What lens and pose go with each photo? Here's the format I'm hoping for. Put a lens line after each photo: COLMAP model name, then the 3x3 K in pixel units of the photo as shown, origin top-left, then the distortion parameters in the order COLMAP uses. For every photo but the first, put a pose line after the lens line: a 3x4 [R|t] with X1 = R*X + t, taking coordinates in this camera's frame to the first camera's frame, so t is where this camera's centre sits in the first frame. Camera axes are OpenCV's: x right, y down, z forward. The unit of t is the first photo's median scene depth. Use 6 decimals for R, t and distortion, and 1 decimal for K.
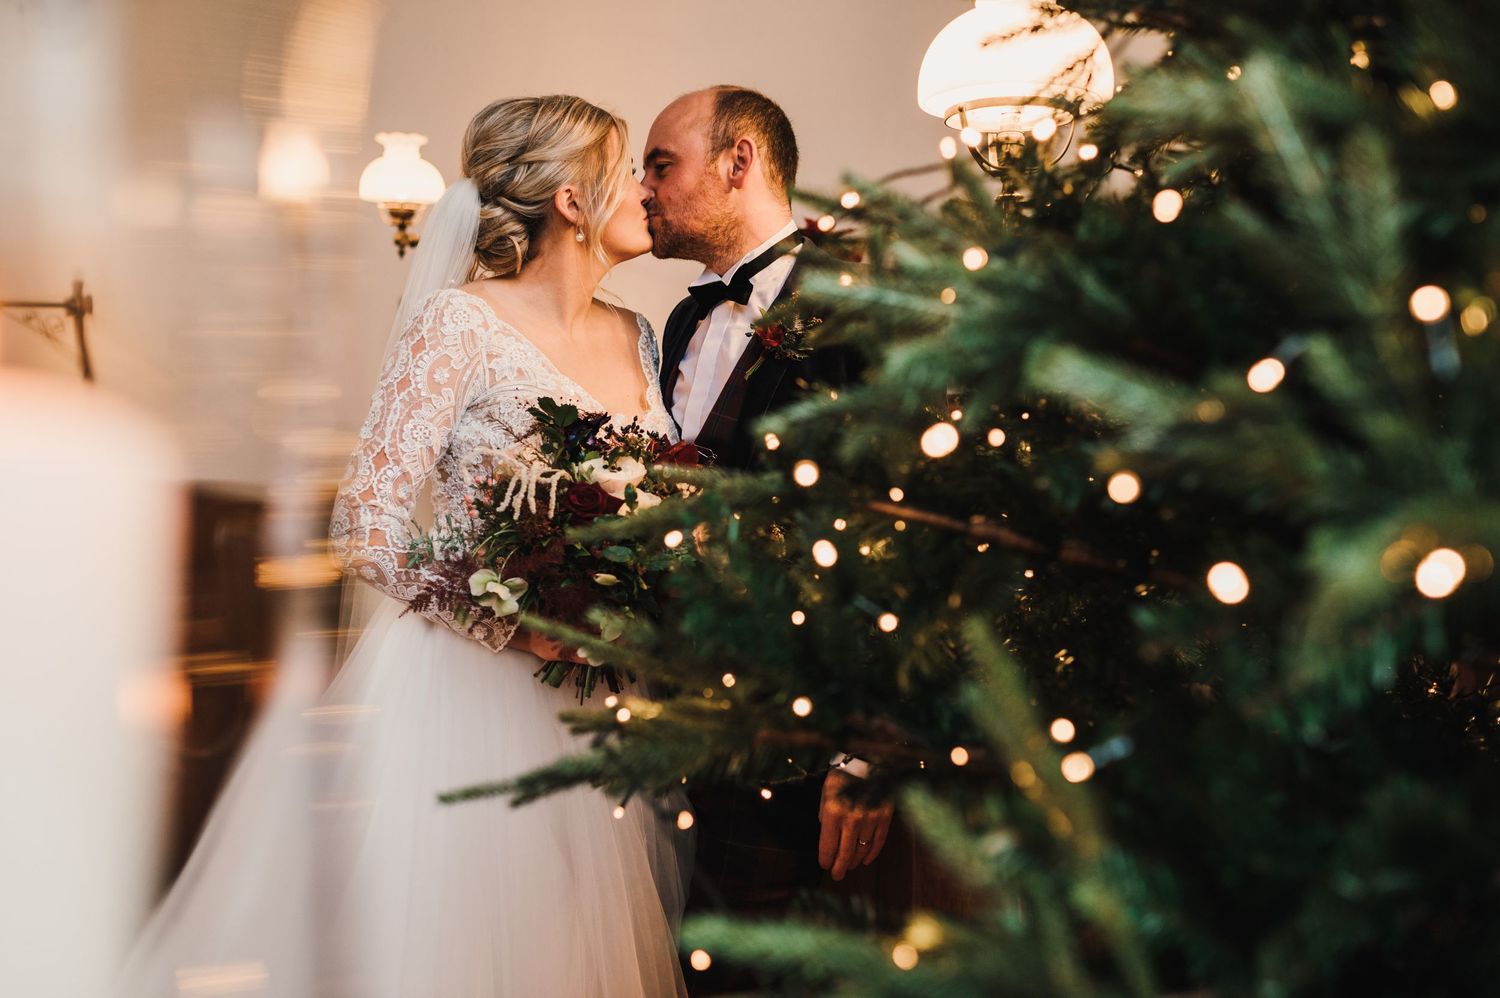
lens RADIAL K [[1489.3, 0, 750.6], [0, 1489.3, 501.1], [0, 0, 1]] dist [-0.001554, -0.004612]
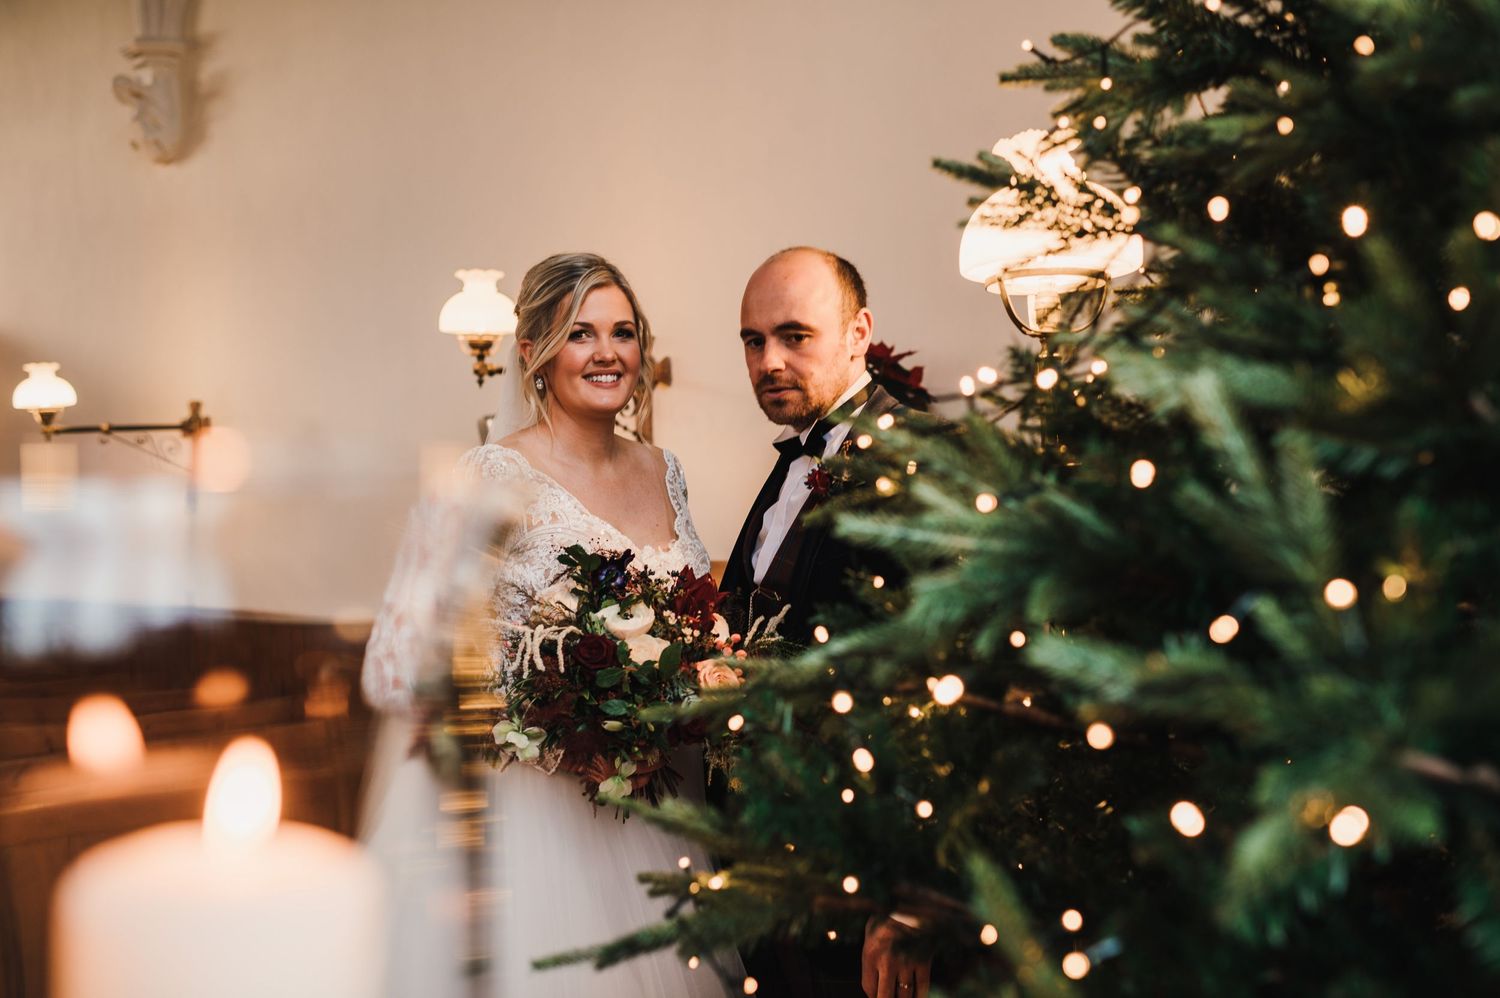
lens RADIAL K [[1489.3, 0, 750.6], [0, 1489.3, 501.1], [0, 0, 1]] dist [-0.001554, -0.004612]
pose [[0.998503, -0.024436, -0.048931, 0.020218], [0.021496, 0.997982, -0.059749, -0.083191], [0.050292, 0.058607, 0.997013, -0.141255]]
